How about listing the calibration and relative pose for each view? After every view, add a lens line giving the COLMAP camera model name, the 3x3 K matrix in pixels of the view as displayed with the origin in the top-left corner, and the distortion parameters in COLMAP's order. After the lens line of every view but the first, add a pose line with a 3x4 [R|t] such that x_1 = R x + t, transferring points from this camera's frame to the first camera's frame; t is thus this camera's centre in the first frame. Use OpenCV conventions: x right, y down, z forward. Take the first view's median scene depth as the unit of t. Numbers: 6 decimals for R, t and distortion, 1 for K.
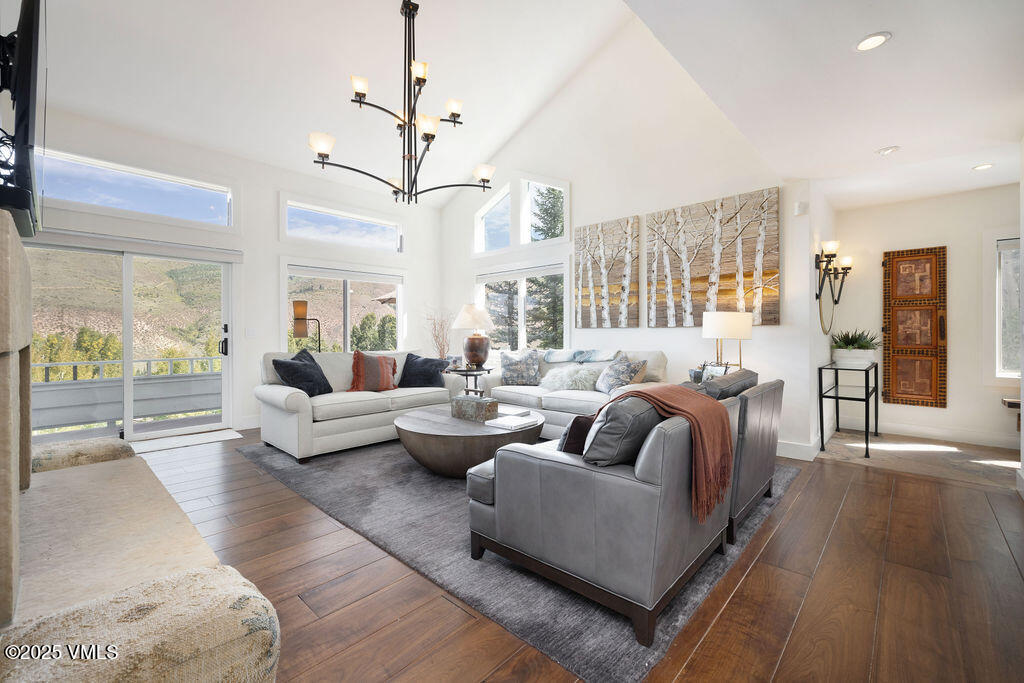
lens RADIAL K [[431.0, 0, 484.6], [0, 431.0, 343.0], [0, 0, 1]] dist [0.001113, 0.000124]
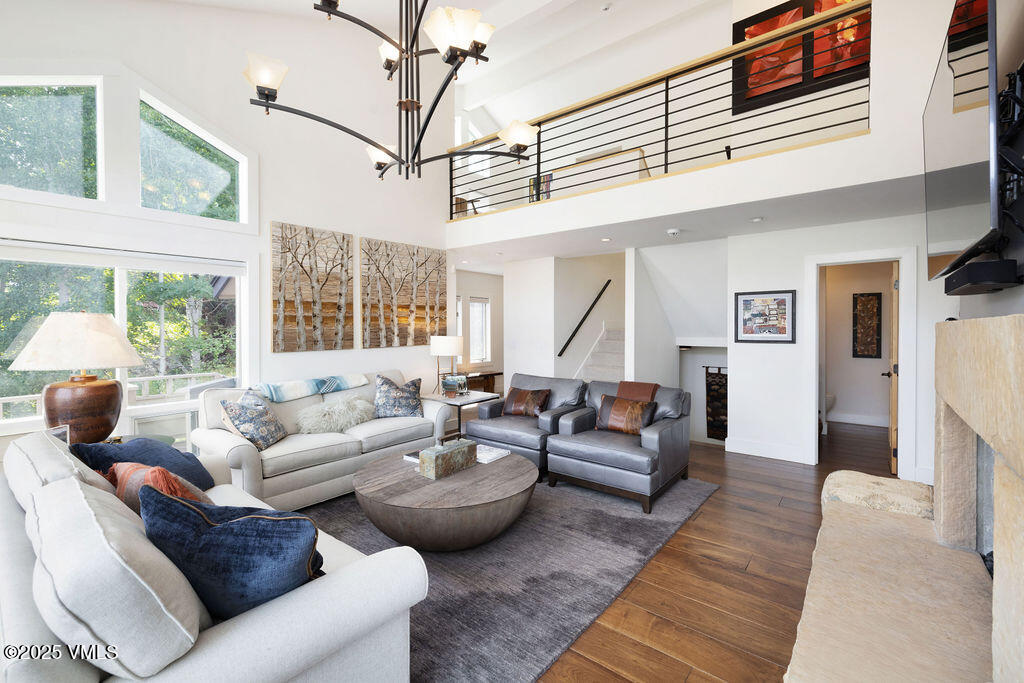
lens RADIAL K [[443.5, 0, 511.7], [0, 443.5, 330.1], [0, 0, 1]] dist [-0.000009, 0.000012]
pose [[-0.105824, -0.006289, 0.994365, -0.752365], [0.029188, 0.999529, 0.009428, -0.085204], [-0.993956, 0.030021, -0.105591, 0.819592]]
